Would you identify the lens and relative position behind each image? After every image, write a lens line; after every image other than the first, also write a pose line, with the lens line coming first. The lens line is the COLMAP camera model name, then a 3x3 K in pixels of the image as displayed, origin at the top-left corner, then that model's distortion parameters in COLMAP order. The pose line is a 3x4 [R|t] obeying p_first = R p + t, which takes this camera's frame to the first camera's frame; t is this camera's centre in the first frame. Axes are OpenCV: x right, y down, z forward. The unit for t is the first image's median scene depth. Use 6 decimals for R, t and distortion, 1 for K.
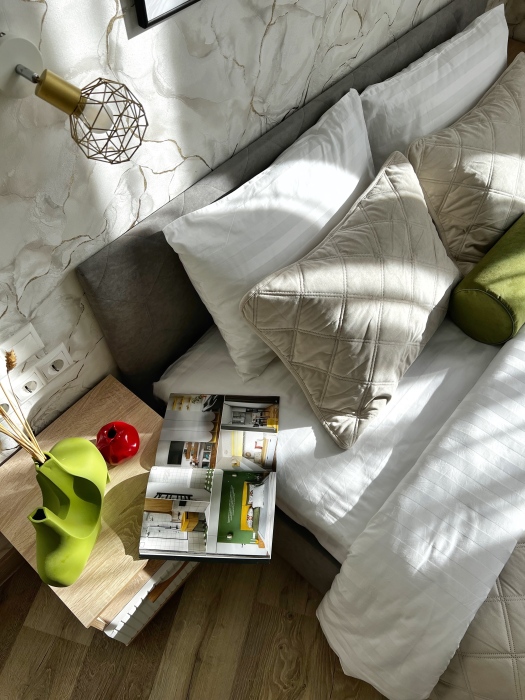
lens RADIAL K [[532.0, 0, 262.0], [0, 532.0, 348.9], [0, 0, 1]] dist [0.046994, -0.045499]
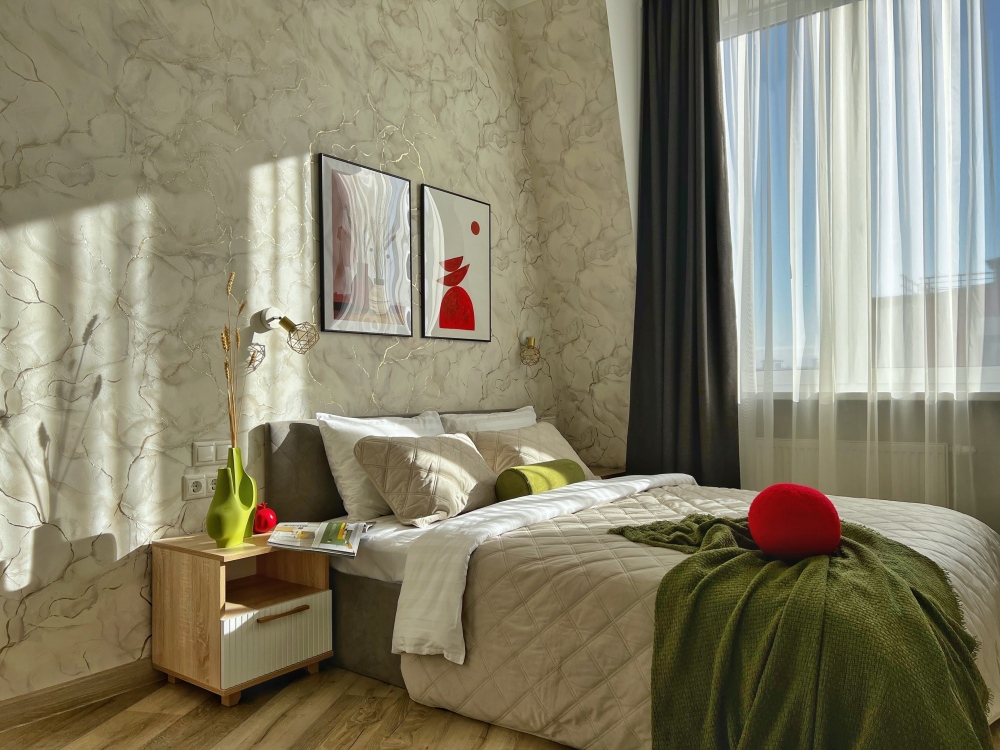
lens RADIAL K [[759.9, 0, 501.7], [0, 759.9, 372.4], [0, 0, 1]] dist [0.046994, -0.045499]
pose [[0.998023, -0.007114, 0.062440, 0.268827], [0.056397, 0.539736, -0.839943, 1.774575], [-0.027726, 0.841804, 0.539071, -0.519374]]
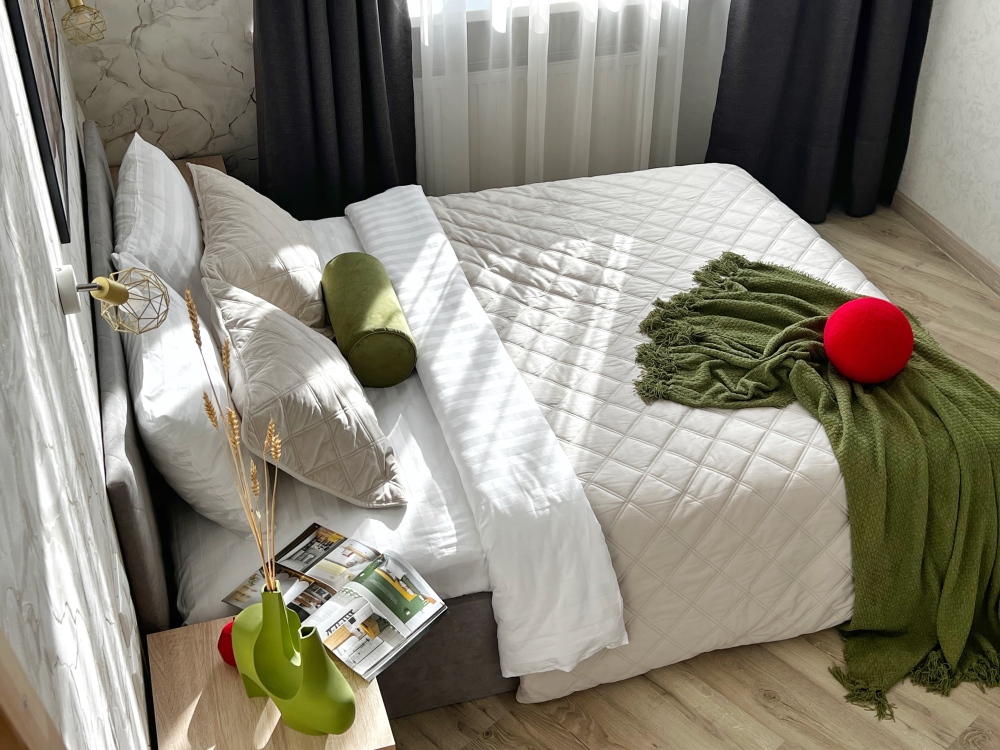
lens RADIAL K [[1274.2, 0, 503.7], [0, 1274.2, 382.2], [0, 0, 1]] dist [0.196563, 0.000000]
pose [[0.535527, -0.487209, 0.689810, -1.254151], [0.705125, 0.707474, -0.047732, 0.268930], [-0.464768, 0.511964, 0.722415, -0.881347]]
